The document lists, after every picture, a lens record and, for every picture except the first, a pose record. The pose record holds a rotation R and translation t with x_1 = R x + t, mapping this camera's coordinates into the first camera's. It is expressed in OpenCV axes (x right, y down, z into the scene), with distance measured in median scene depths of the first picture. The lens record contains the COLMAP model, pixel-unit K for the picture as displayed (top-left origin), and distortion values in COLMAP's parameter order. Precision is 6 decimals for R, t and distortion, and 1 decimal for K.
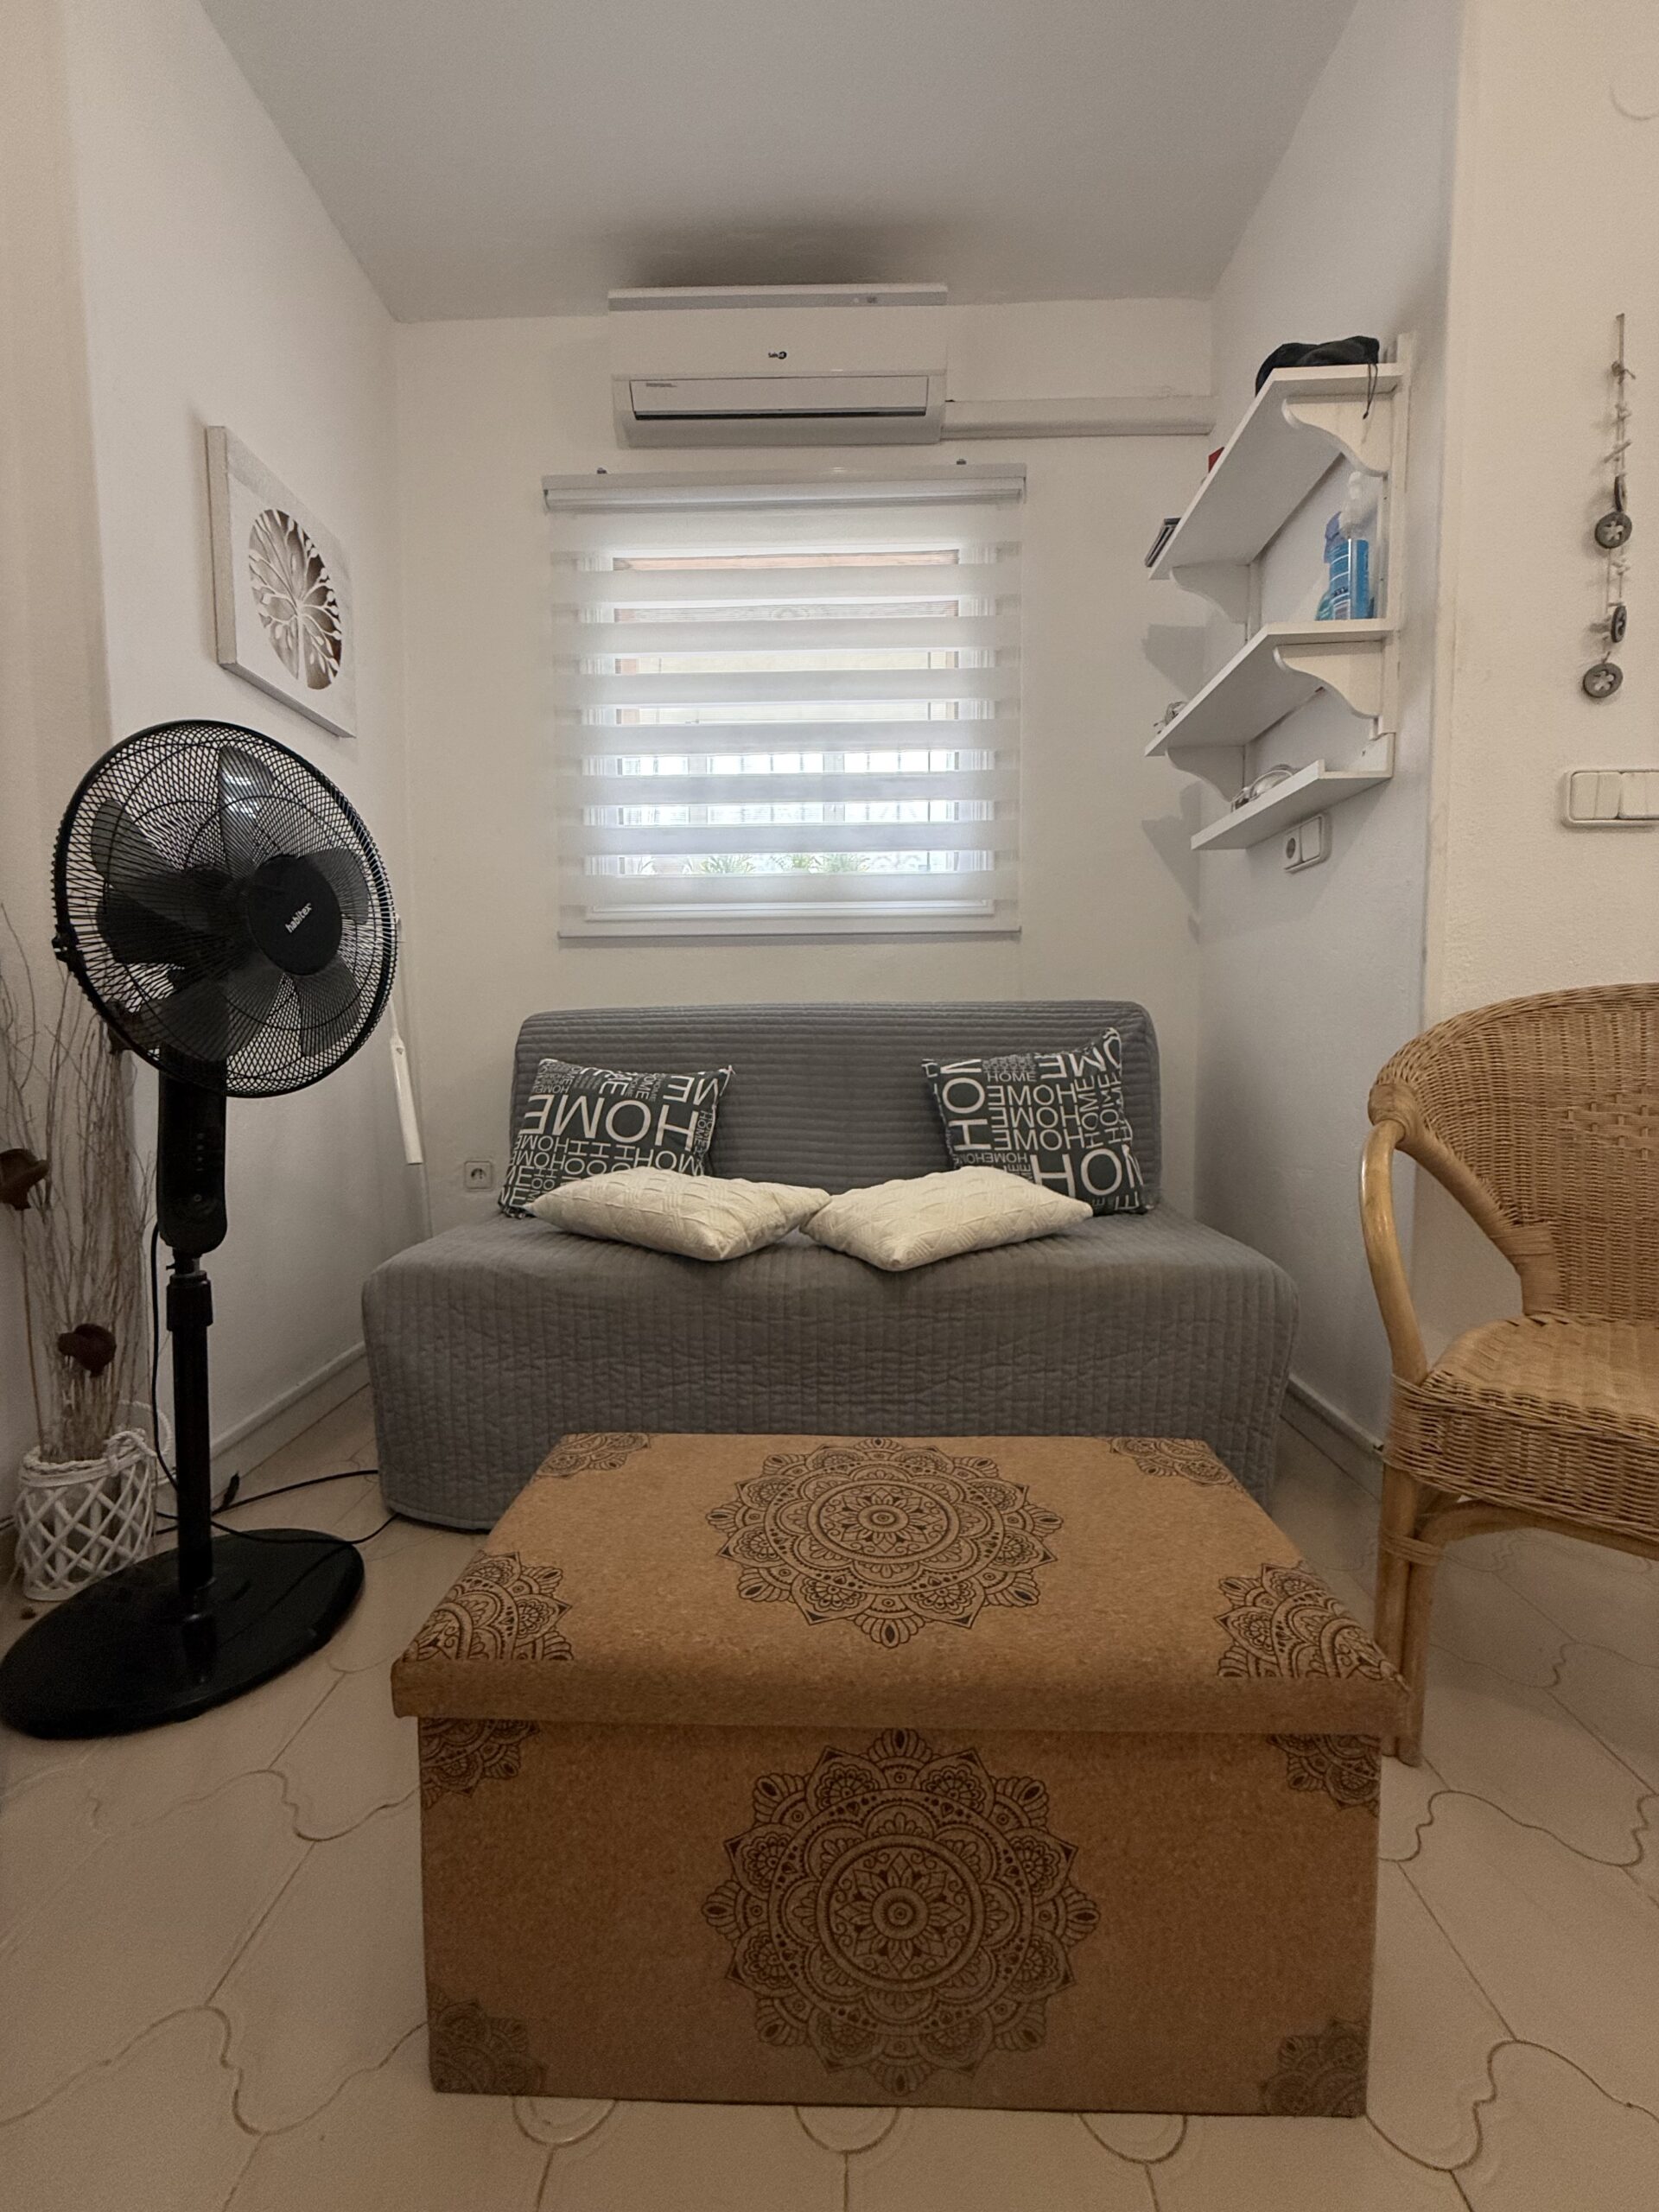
lens RADIAL K [[885.6, 0, 828.1], [0, 885.6, 1099.0], [0, 0, 1]] dist [-0.001077, -0.000165]
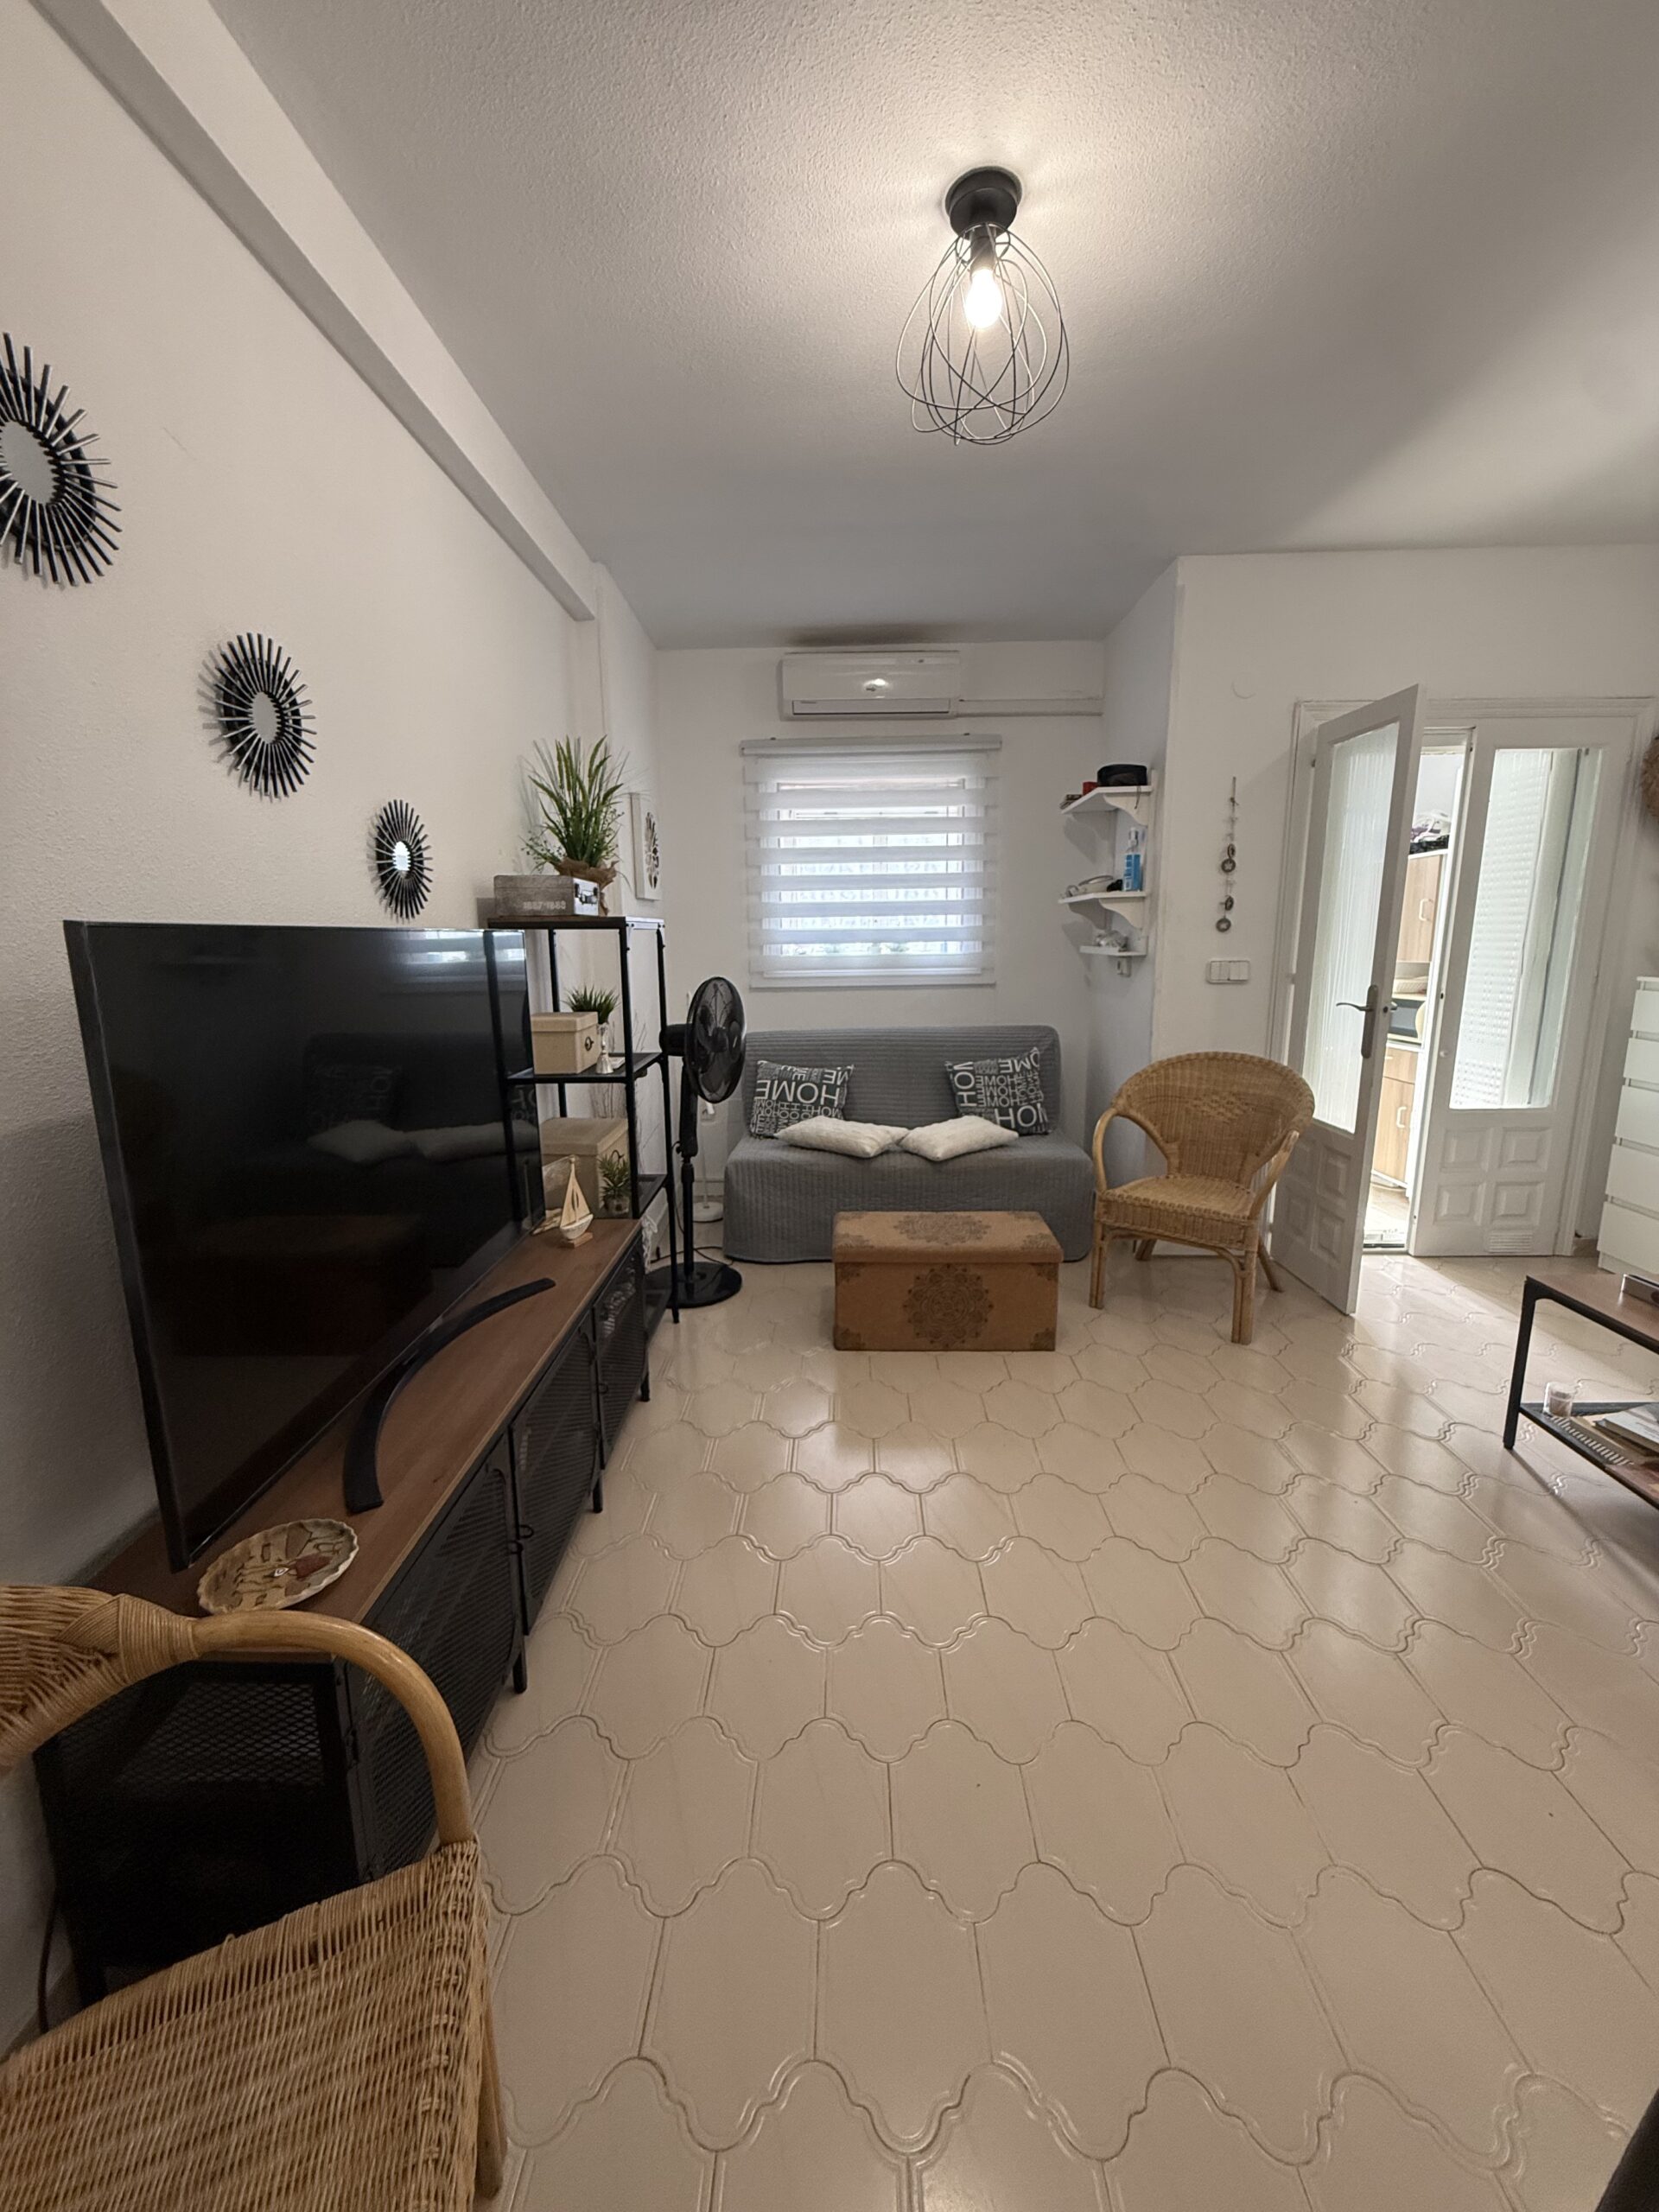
lens RADIAL K [[881.5, 0, 826.2], [0, 881.5, 1099.8], [0, 0, 1]] dist [-0.001103, -0.000093]
pose [[0.999975, -0.006579, -0.002435, -0.195786], [0.006821, 0.992958, 0.118267, -0.235374], [0.001640, -0.118281, 0.992979, -1.247290]]
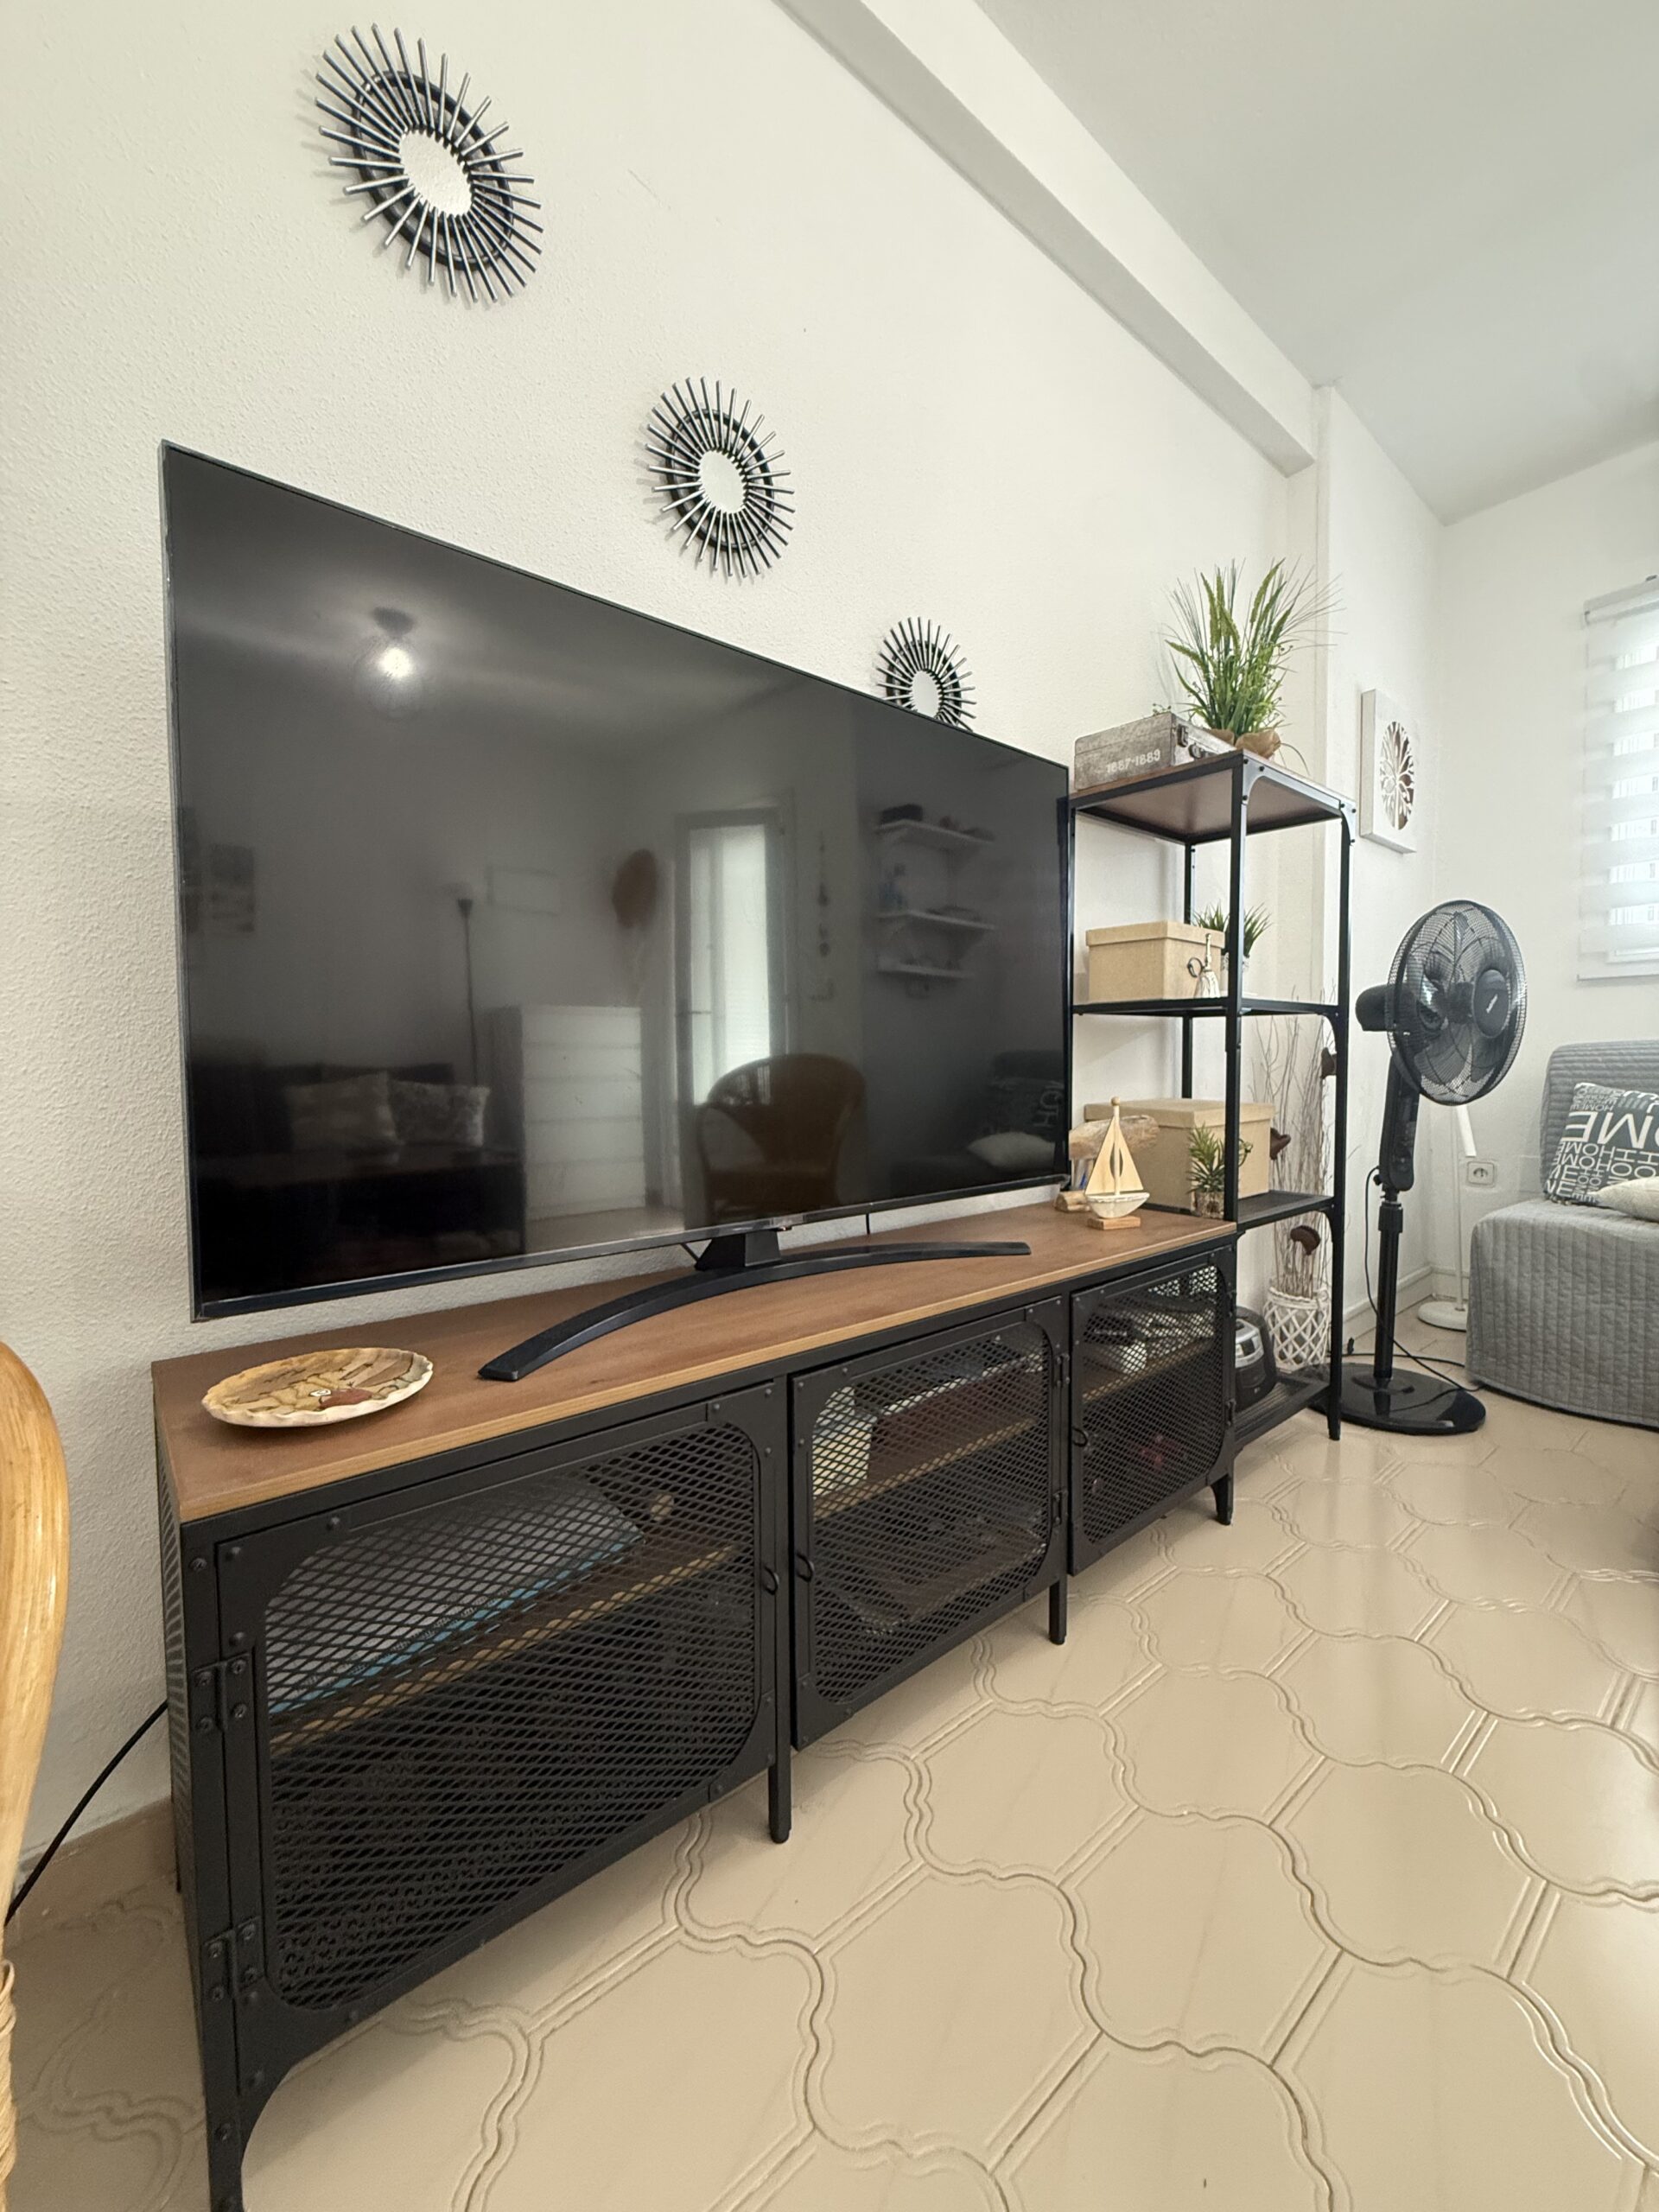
lens RADIAL K [[890.2, 0, 831.6], [0, 890.2, 1093.2], [0, 0, 1]] dist [0.000018, -0.000110]
pose [[0.658389, 0.031945, -0.752000, -0.085785], [-0.046417, 0.998921, 0.001796, 0.019429], [0.751246, 0.033723, 0.659161, -0.749613]]
